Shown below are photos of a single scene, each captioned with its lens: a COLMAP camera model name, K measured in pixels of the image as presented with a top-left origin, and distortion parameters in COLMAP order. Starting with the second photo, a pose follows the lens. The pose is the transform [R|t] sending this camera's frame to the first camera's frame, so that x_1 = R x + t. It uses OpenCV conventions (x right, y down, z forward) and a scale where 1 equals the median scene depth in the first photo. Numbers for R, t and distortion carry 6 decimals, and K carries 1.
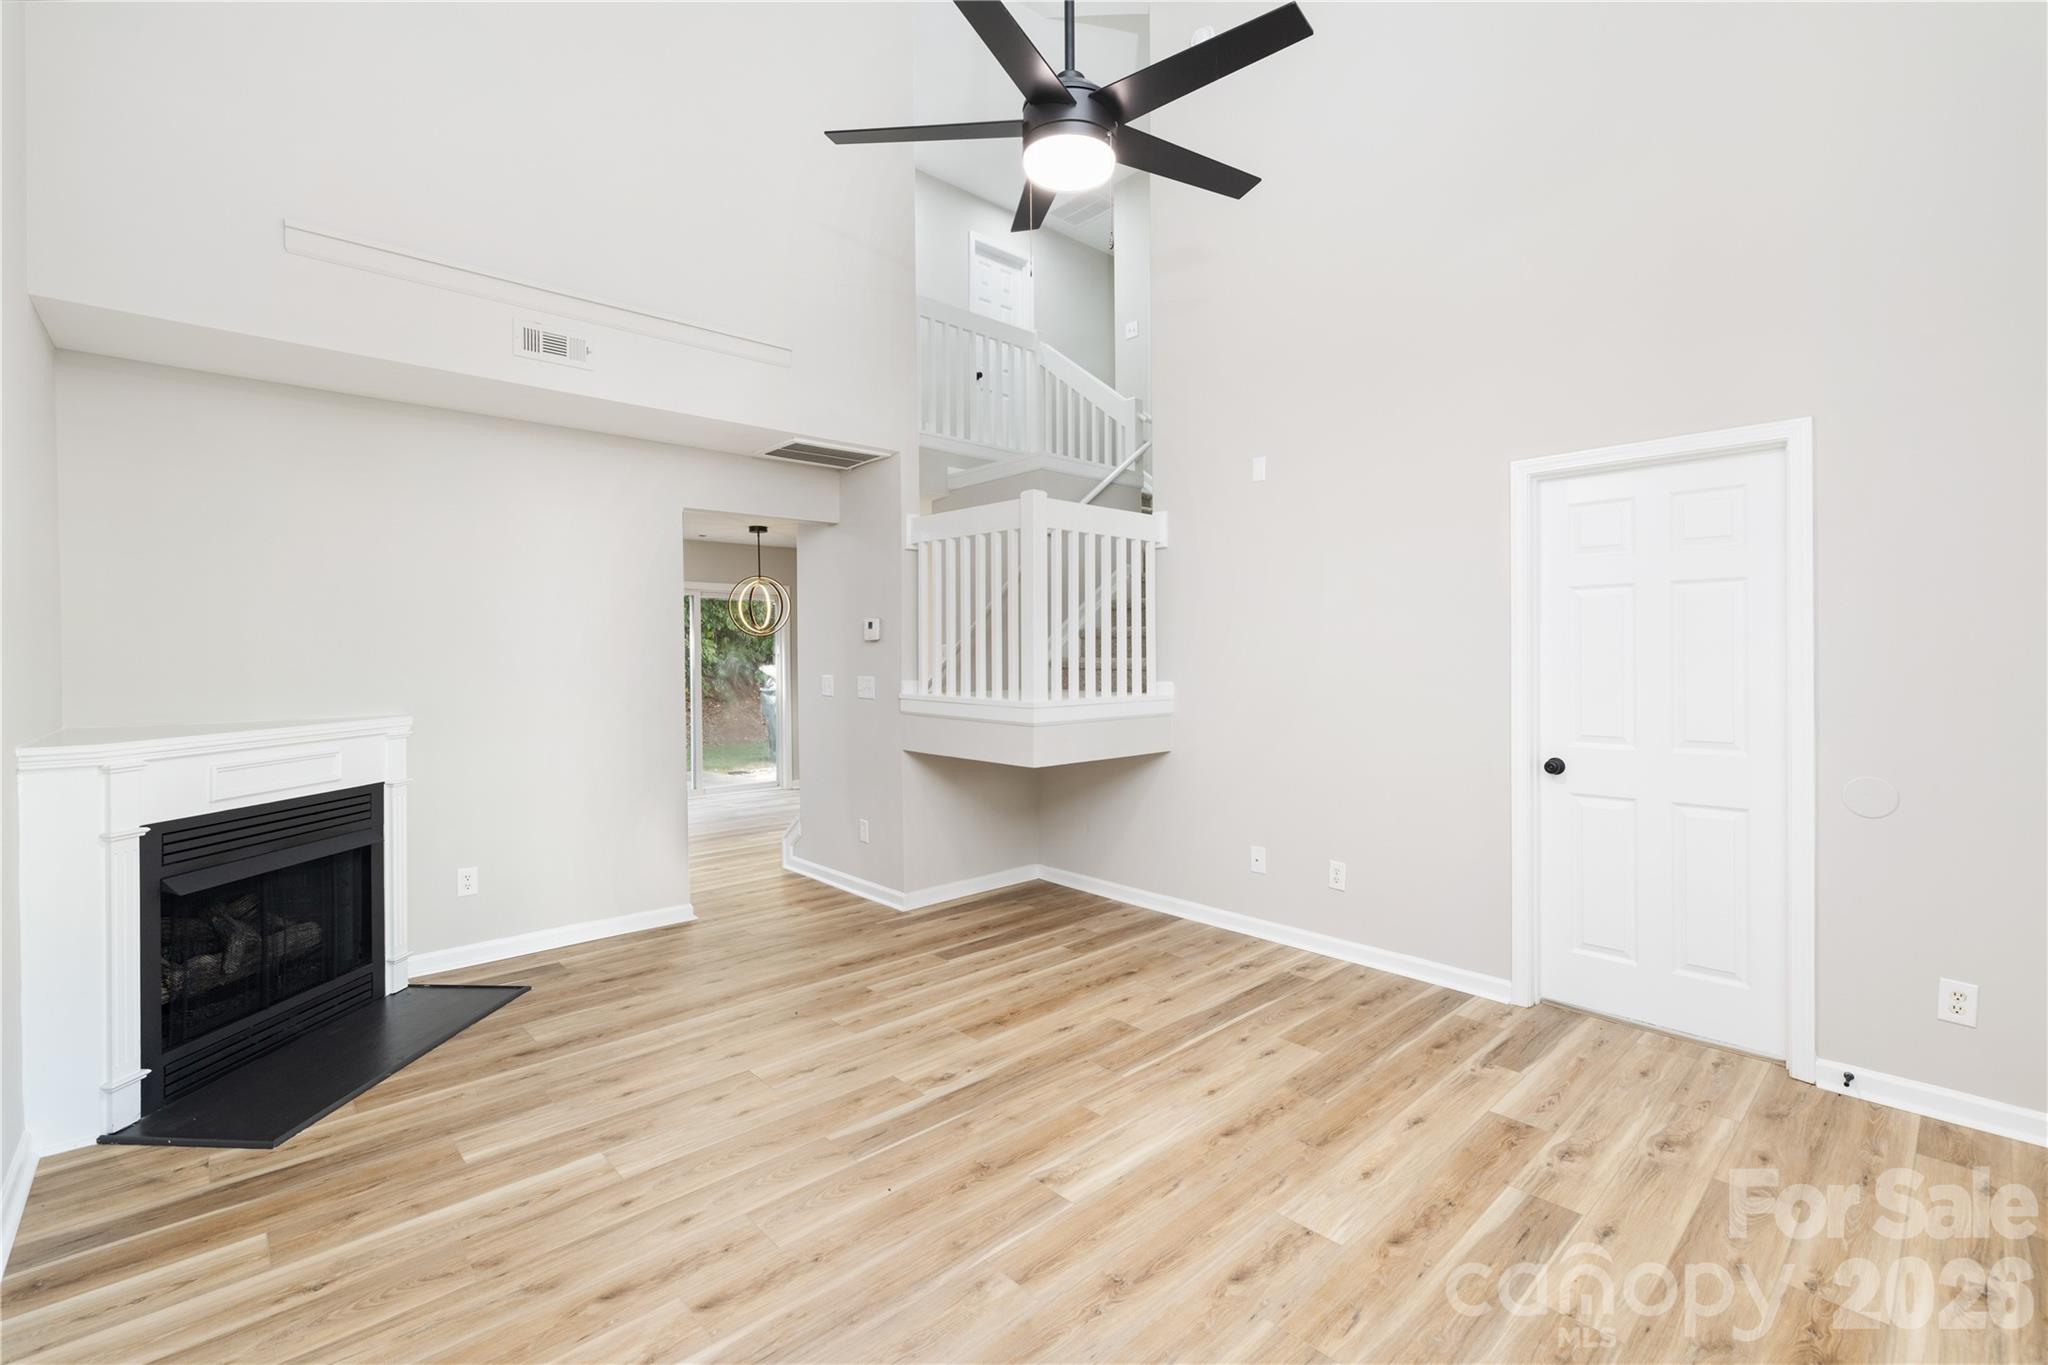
lens RADIAL K [[895.4, 0, 1026.5], [0, 895.4, 656.8], [0, 0, 1]] dist [-0.000936, 0.000658]
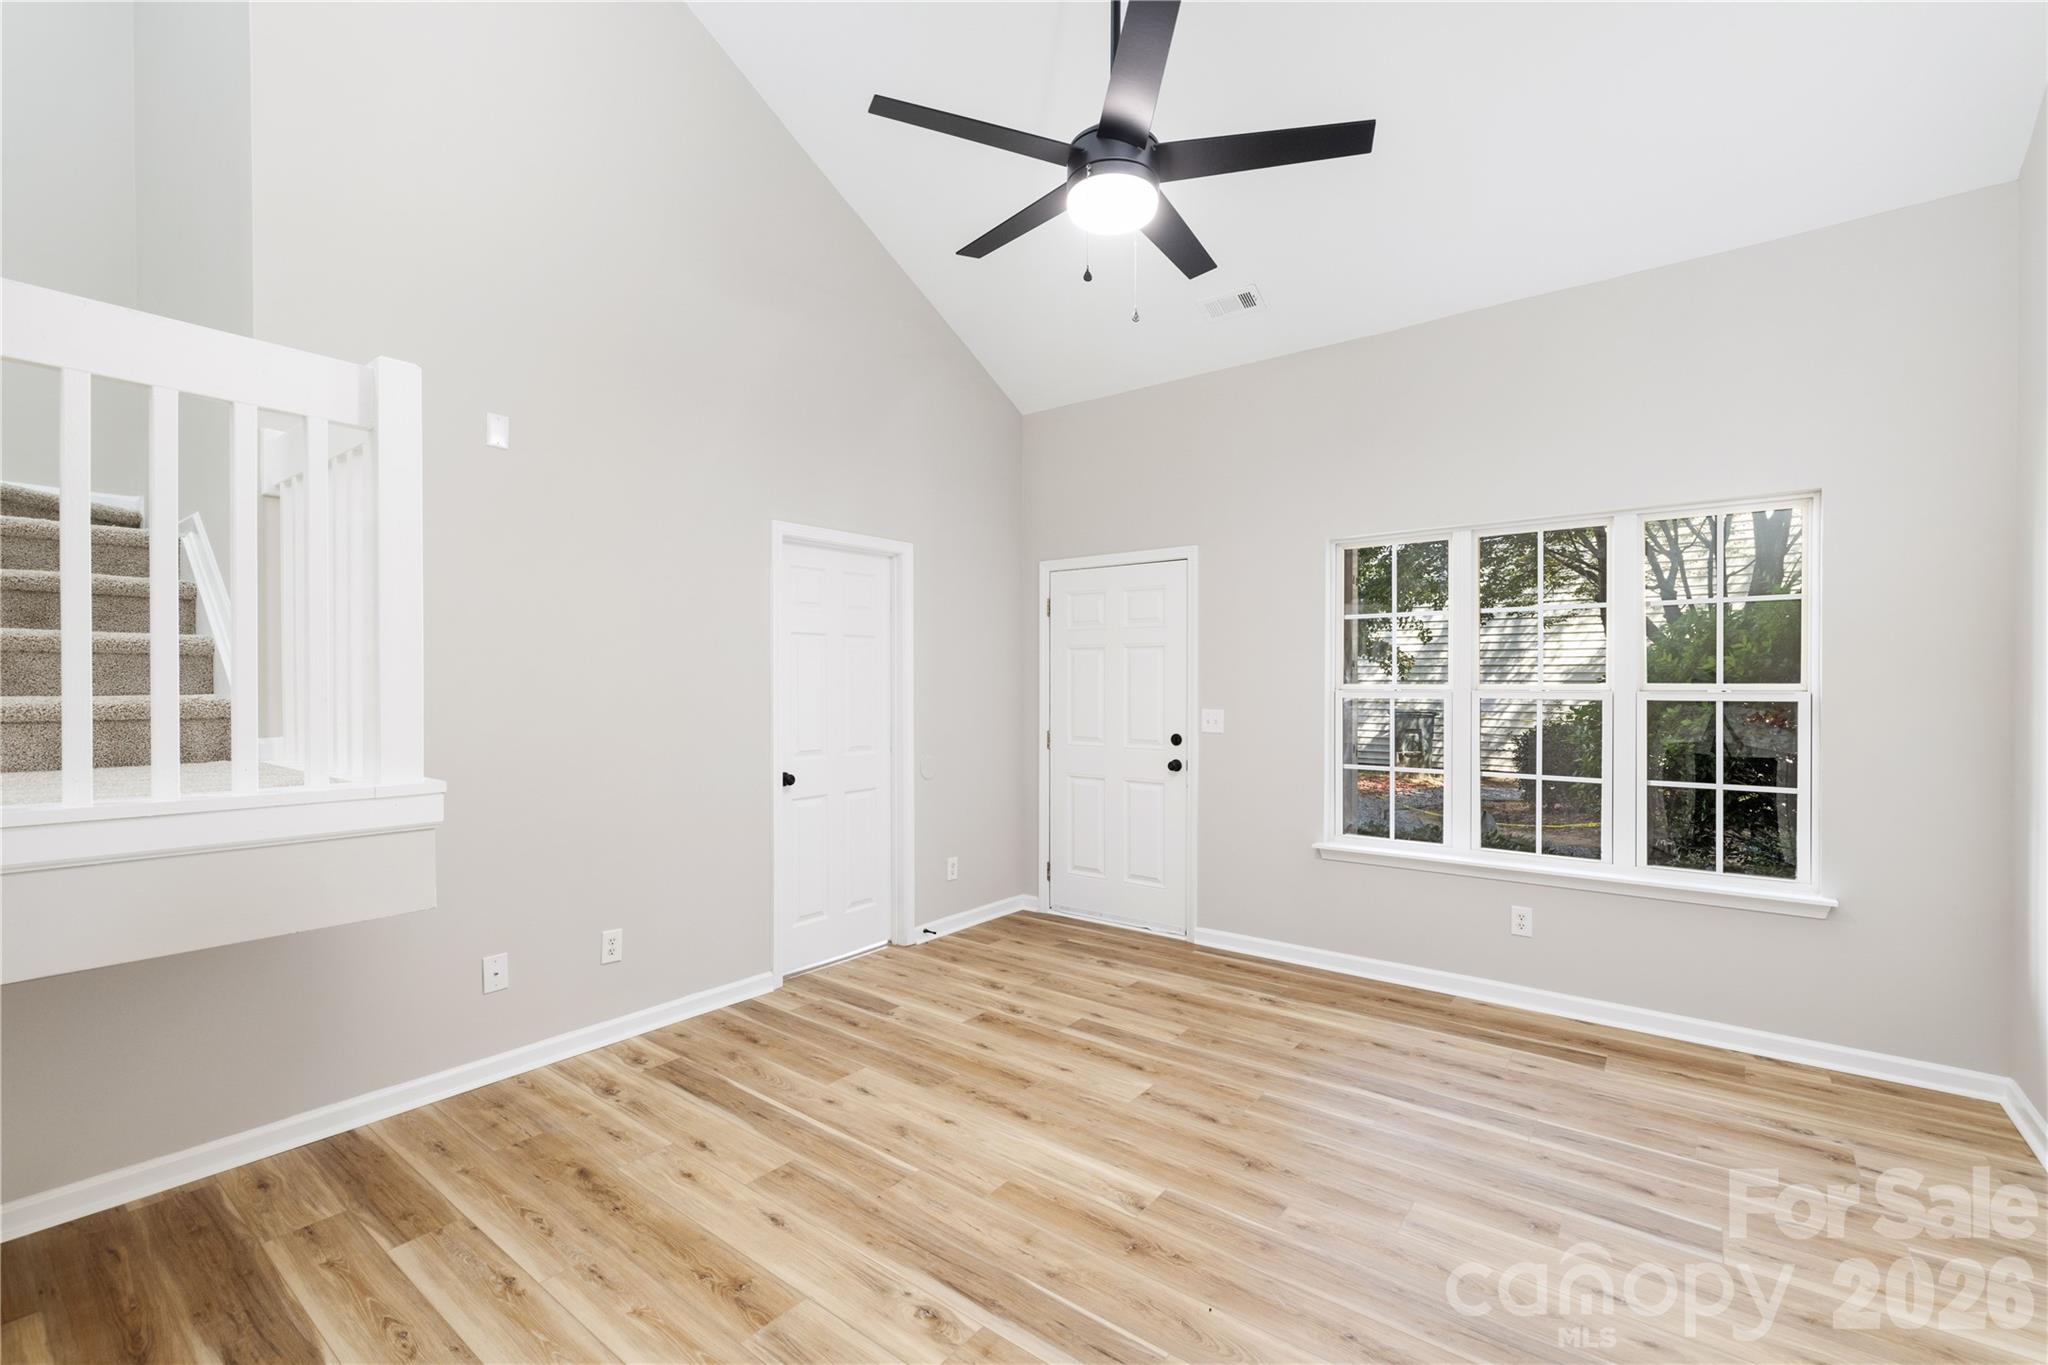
lens RADIAL K [[882.4, 0, 1024.0], [0, 882.4, 682.5], [0, 0, 1]] dist [0.000573, 0.000252]
pose [[-0.161966, 0.003567, 0.986790, -0.708185], [0.001935, 0.999993, -0.003297, -0.004736], [-0.986794, 0.001375, -0.161972, 0.963931]]
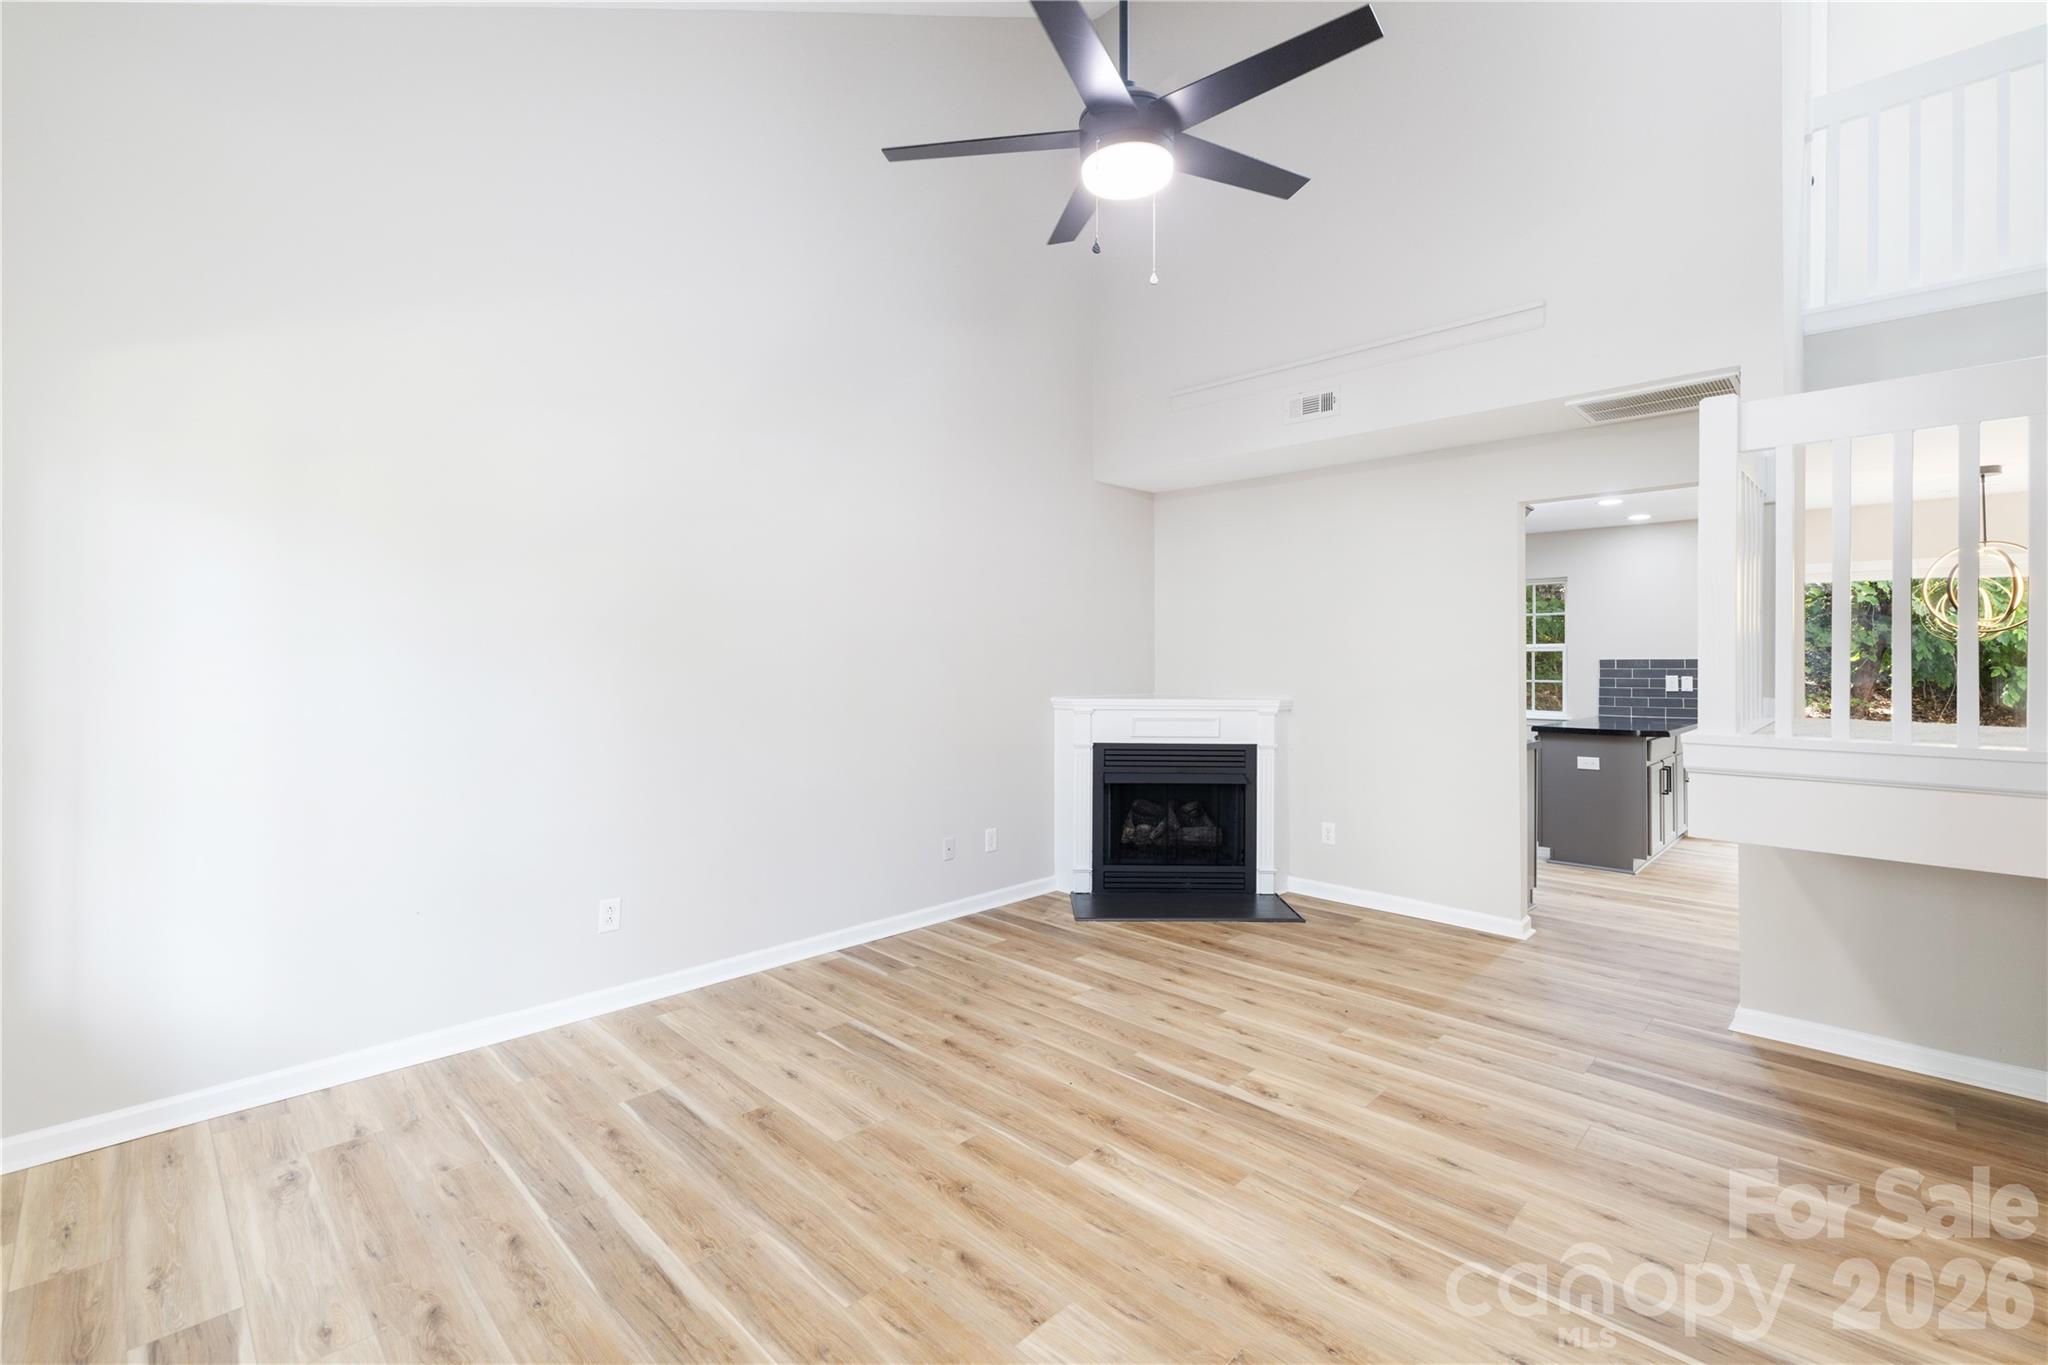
lens RADIAL K [[895.4, 0, 1026.5], [0, 895.4, 656.8], [0, 0, 1]] dist [-0.000936, 0.000658]
pose [[0.046580, 0.003490, -0.998908, 0.802421], [-0.006236, 0.999975, 0.003203, -0.004051], [0.998895, 0.006080, 0.046601, 0.642577]]
